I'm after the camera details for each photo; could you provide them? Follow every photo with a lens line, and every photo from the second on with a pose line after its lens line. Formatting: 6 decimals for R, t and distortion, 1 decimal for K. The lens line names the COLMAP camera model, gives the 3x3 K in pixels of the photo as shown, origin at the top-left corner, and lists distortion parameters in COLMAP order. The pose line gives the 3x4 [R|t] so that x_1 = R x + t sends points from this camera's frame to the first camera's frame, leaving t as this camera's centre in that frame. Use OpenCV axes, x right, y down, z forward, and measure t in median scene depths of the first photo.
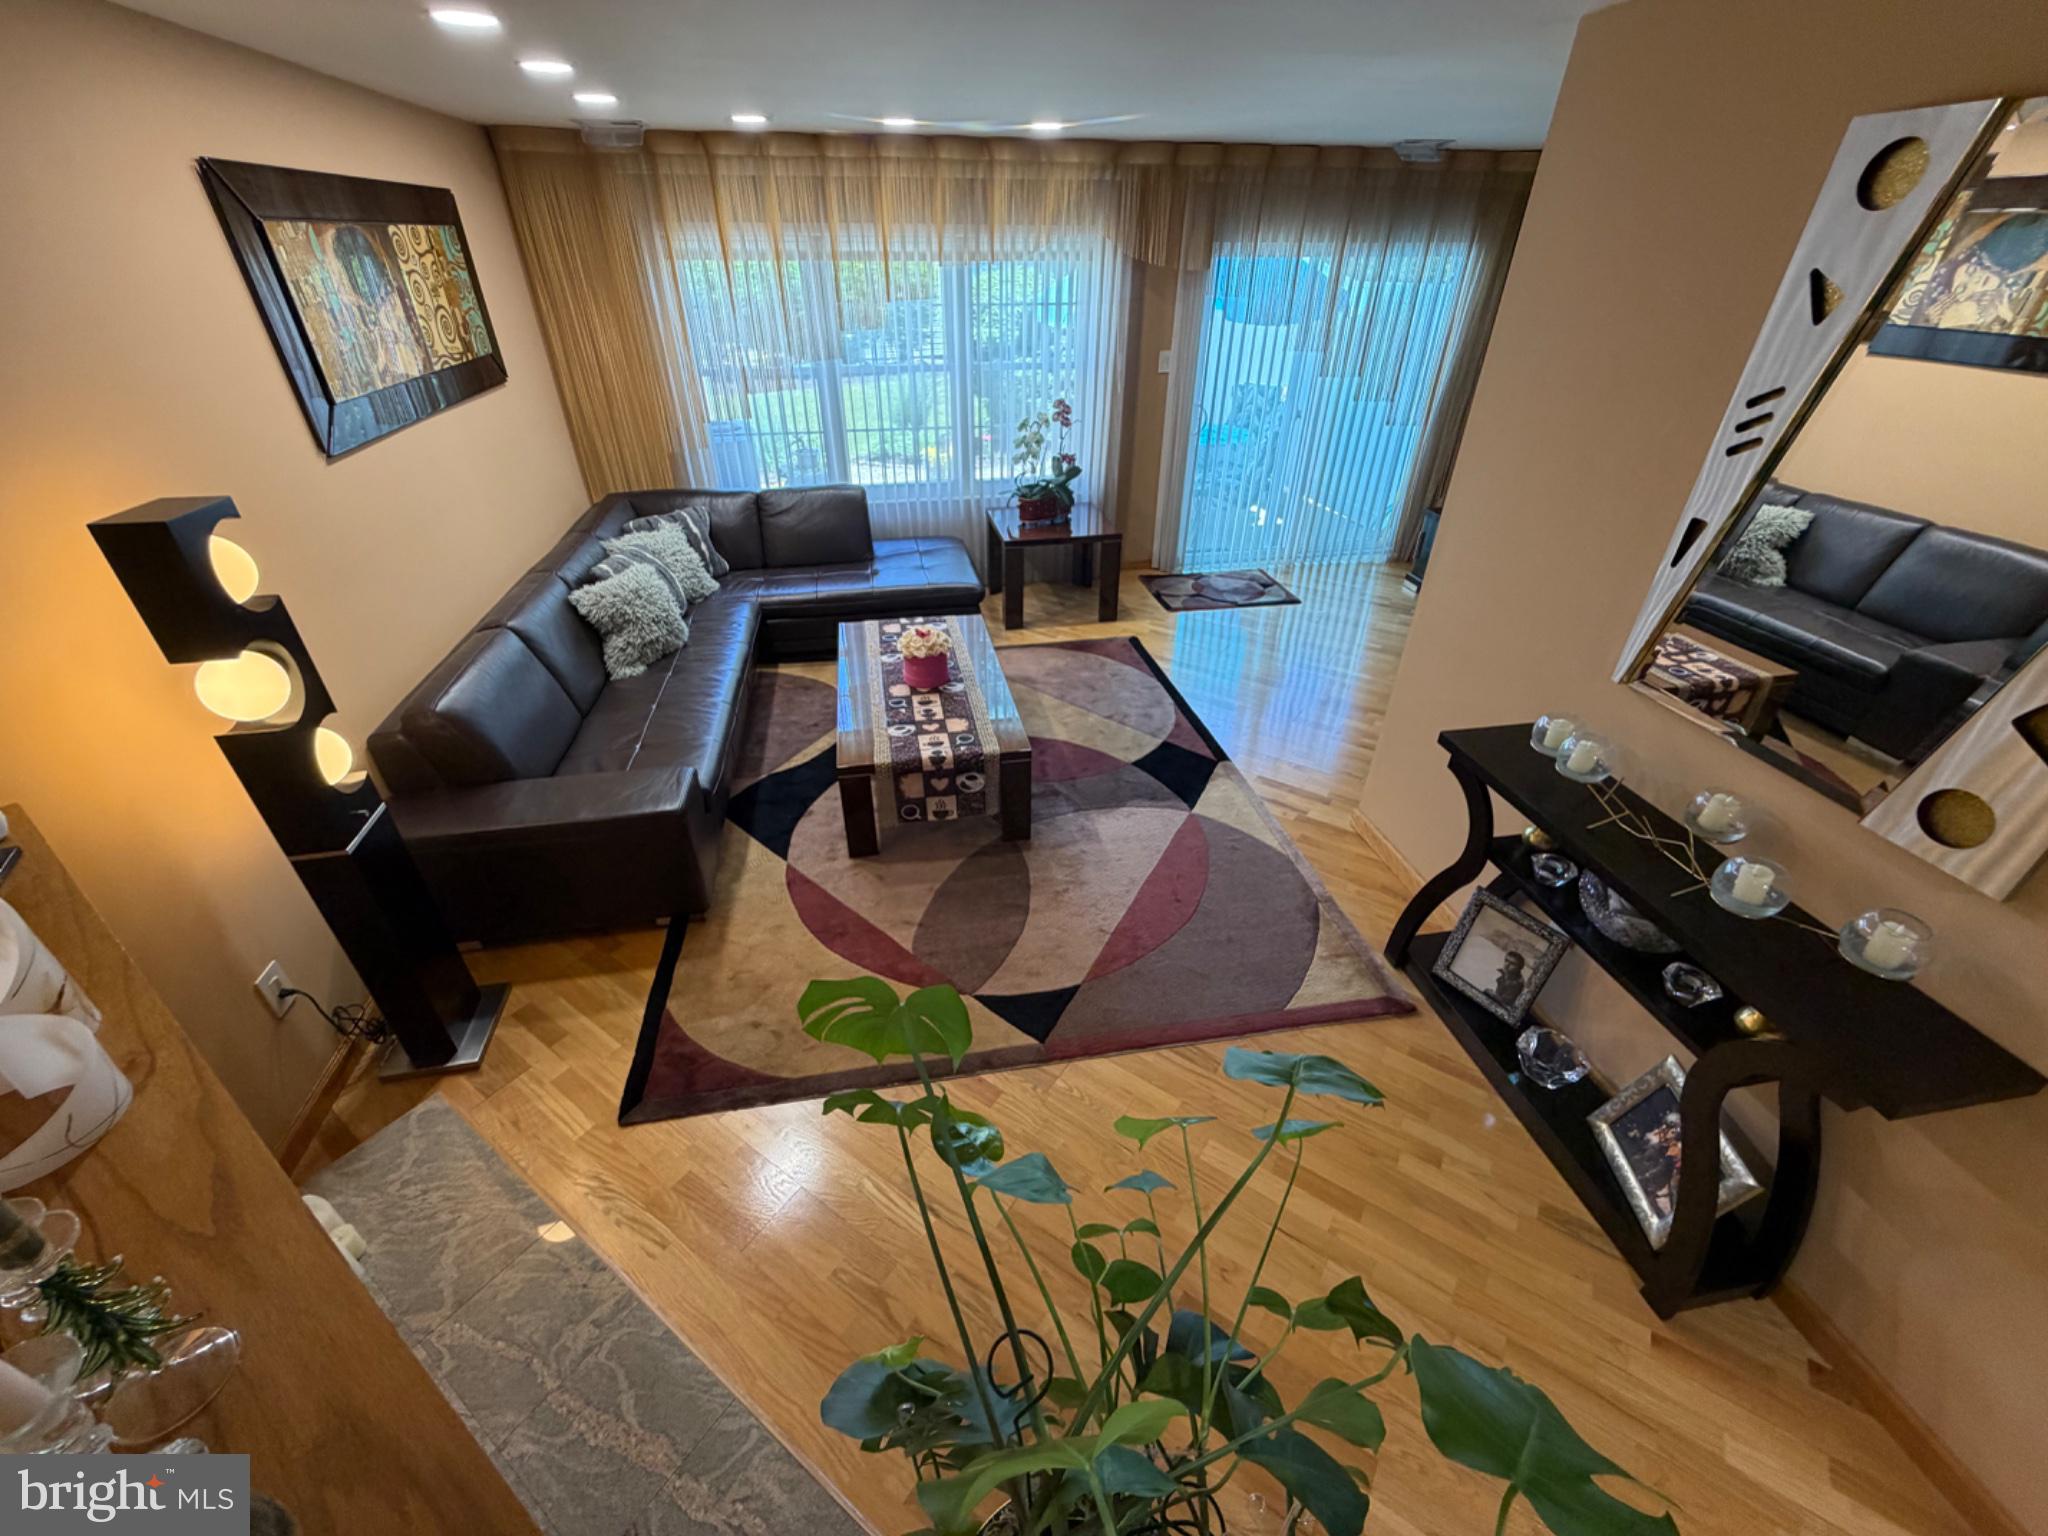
lens RADIAL K [[815.7, 0, 1015.5], [0, 815.7, 765.2], [0, 0, 1]] dist [0.000332, 0.000191]
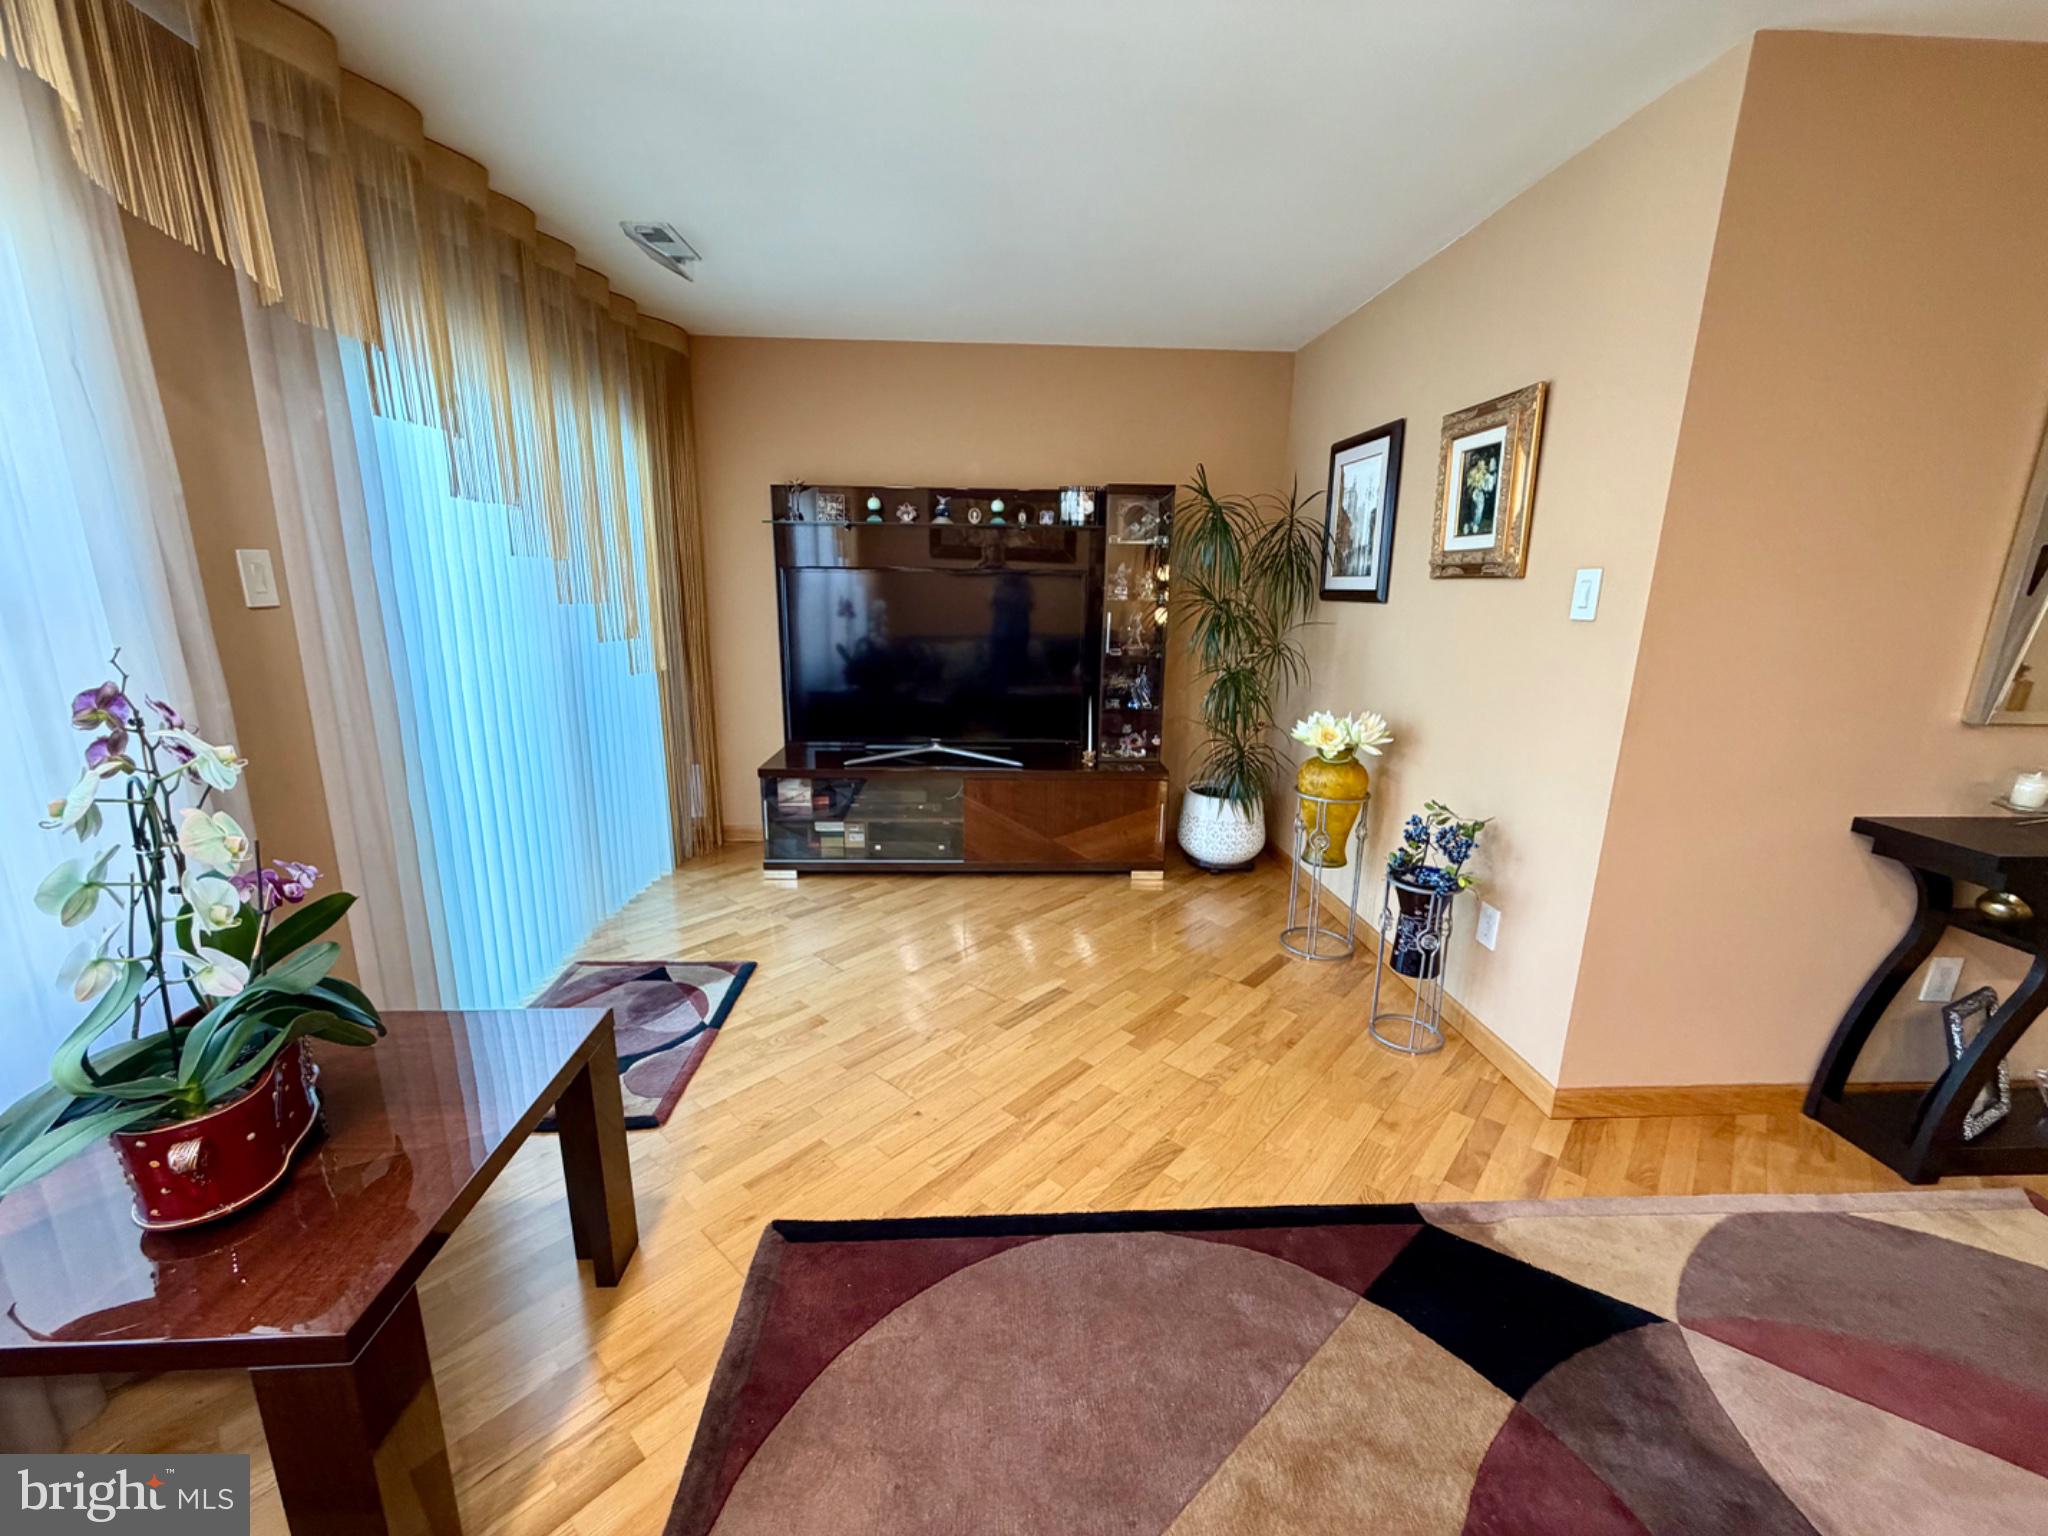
lens RADIAL K [[815.7, 0, 1012.1], [0, 815.7, 766.8], [0, 0, 1]] dist [0.000332, 0.000191]
pose [[0.130921, -0.224349, 0.965674, -0.192165], [0.523470, 0.842848, 0.124844, -0.426900], [-0.841925, 0.489157, 0.227787, 0.974849]]
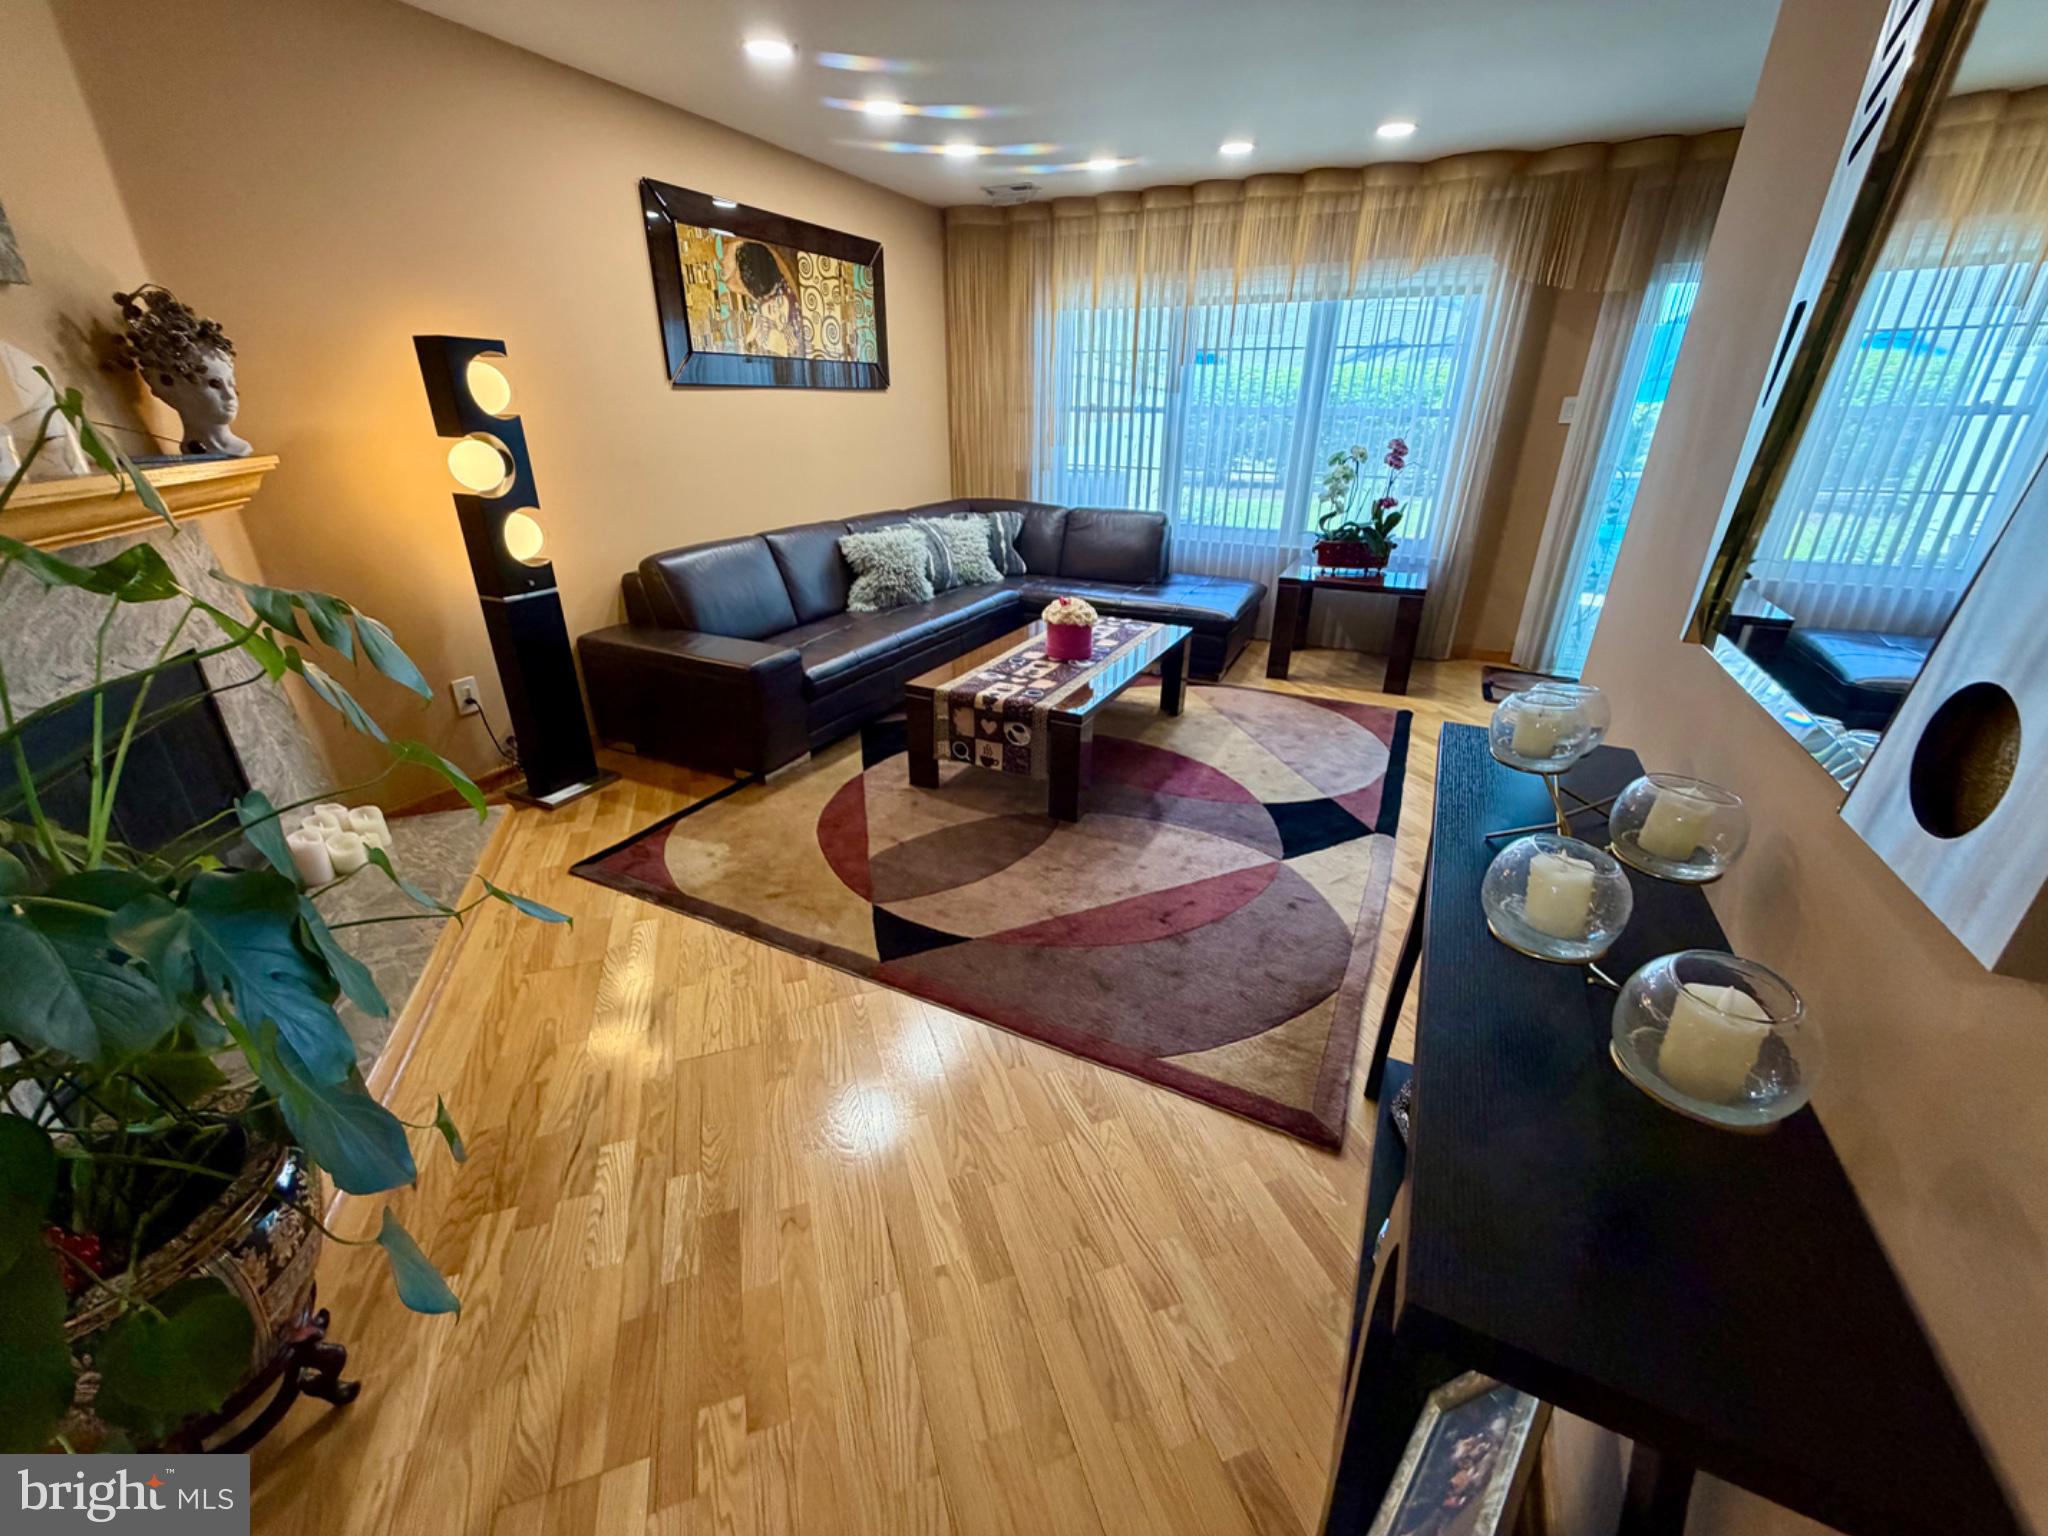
lens RADIAL K [[815.7, 0, 1018.3], [0, 815.7, 767.5], [0, 0, 1]] dist [0.000332, 0.000191]
pose [[0.803907, 0.245754, -0.541608, 0.384397], [-0.325046, 0.944152, -0.054057, 0.089419], [0.498075, 0.219505, 0.838891, 0.177330]]
